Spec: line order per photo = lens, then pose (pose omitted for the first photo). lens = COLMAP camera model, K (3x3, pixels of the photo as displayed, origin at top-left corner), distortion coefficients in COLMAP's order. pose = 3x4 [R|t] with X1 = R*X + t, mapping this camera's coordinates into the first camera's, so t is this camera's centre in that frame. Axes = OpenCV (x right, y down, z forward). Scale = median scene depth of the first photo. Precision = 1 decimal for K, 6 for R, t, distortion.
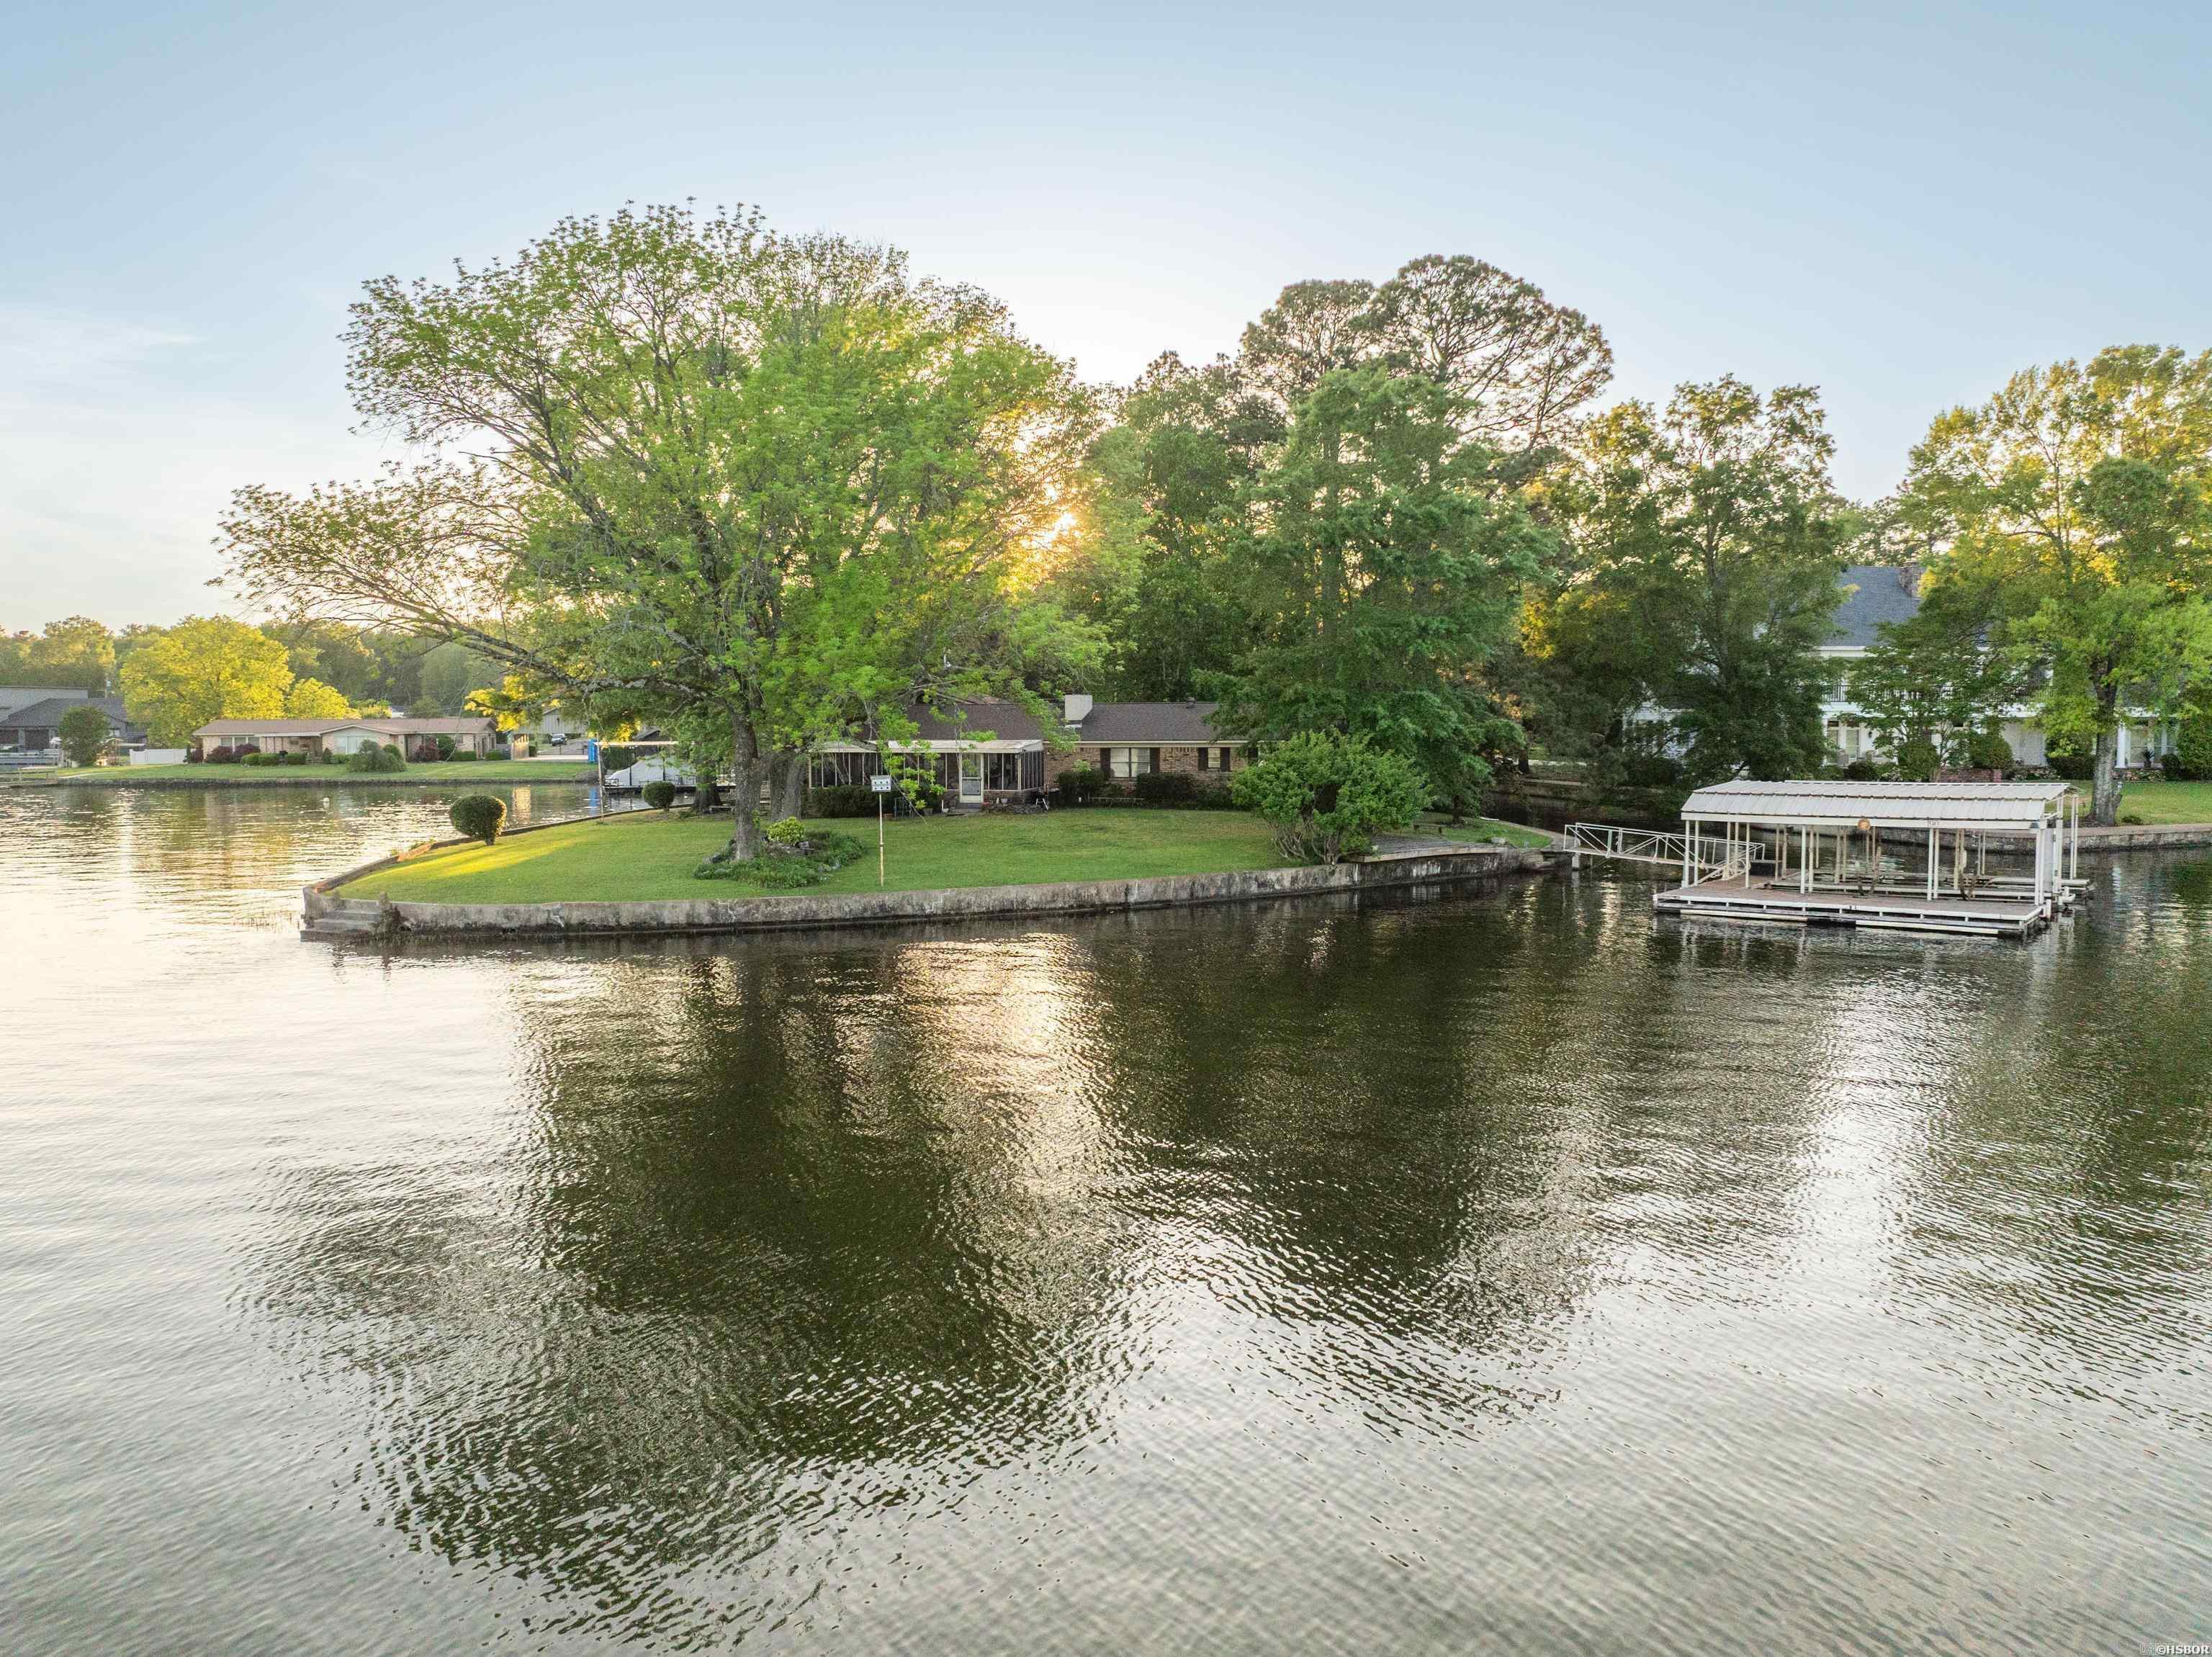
lens RADIAL K [[1550.3, 0, 1106.0], [0, 1550.3, 828.5], [0, 0, 1]] dist [-0.031683, -0.002012]
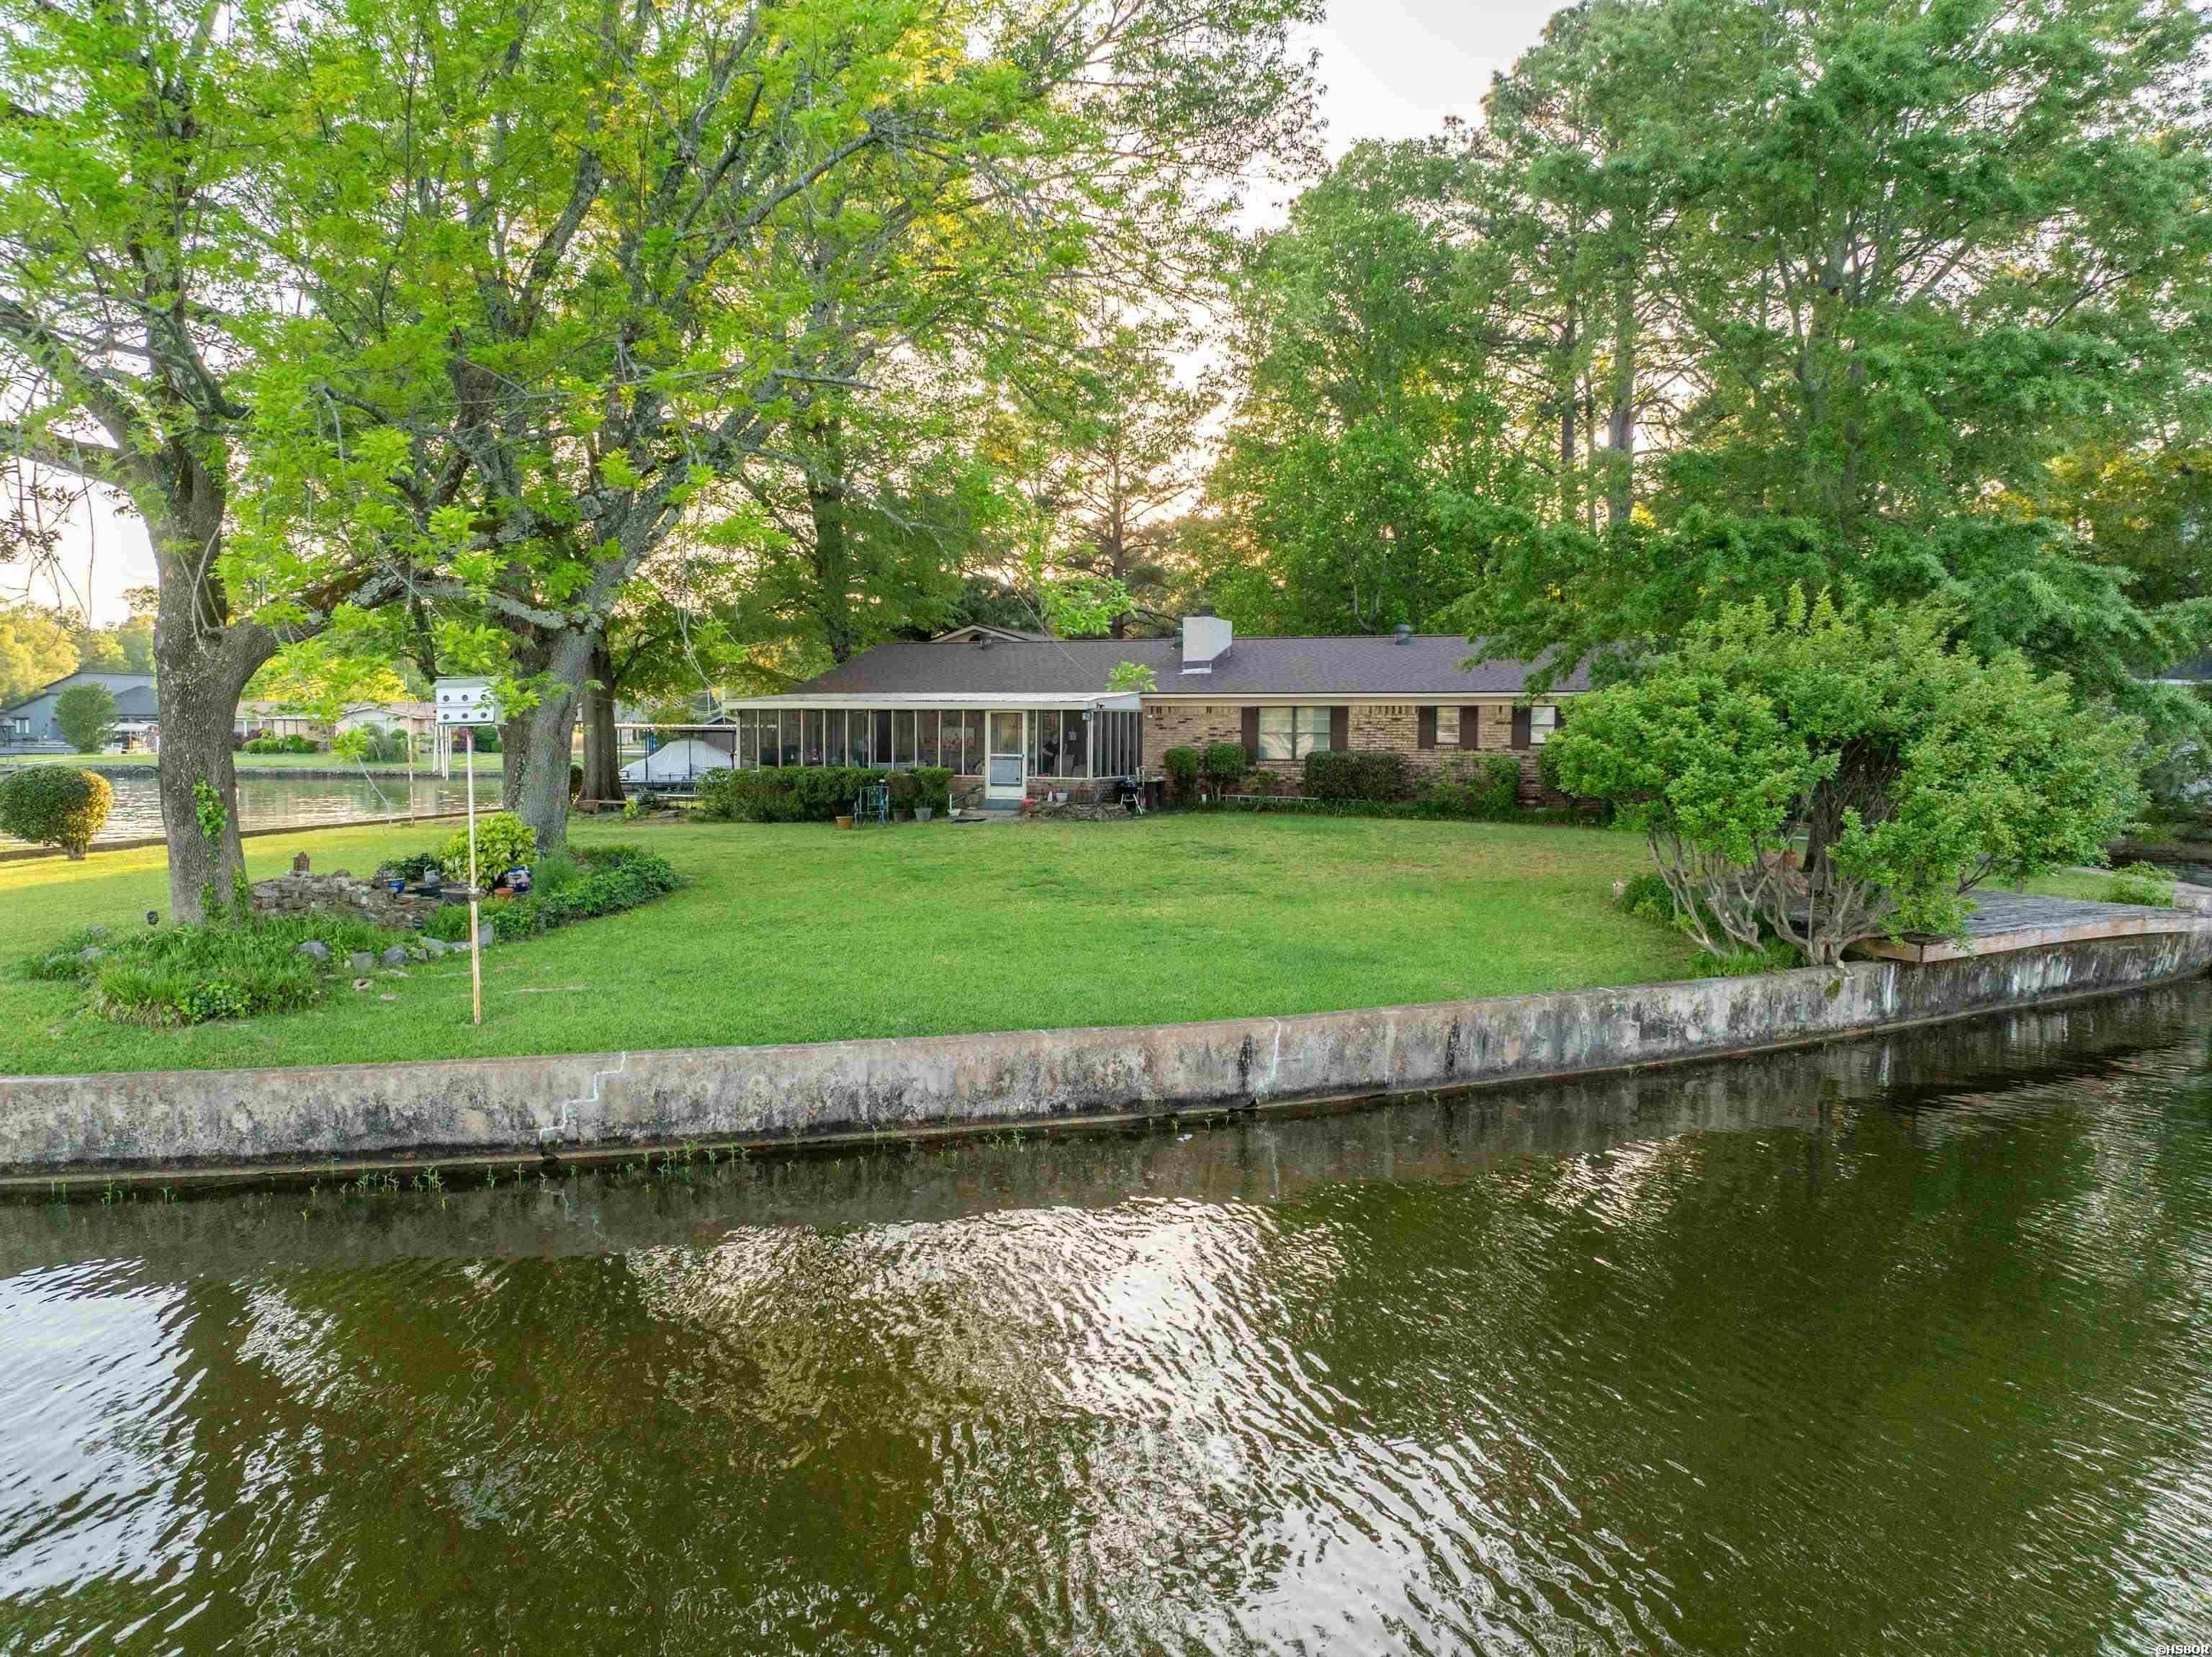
lens RADIAL K [[1550.3, 0, 1106.0], [0, 1550.3, 828.5], [0, 0, 1]] dist [-0.031683, -0.002012]
pose [[0.993147, 0.017793, -0.115505, 0.017671], [-0.018969, 0.999779, -0.009089, -0.002276], [0.115318, 0.011218, 0.993265, 0.580827]]
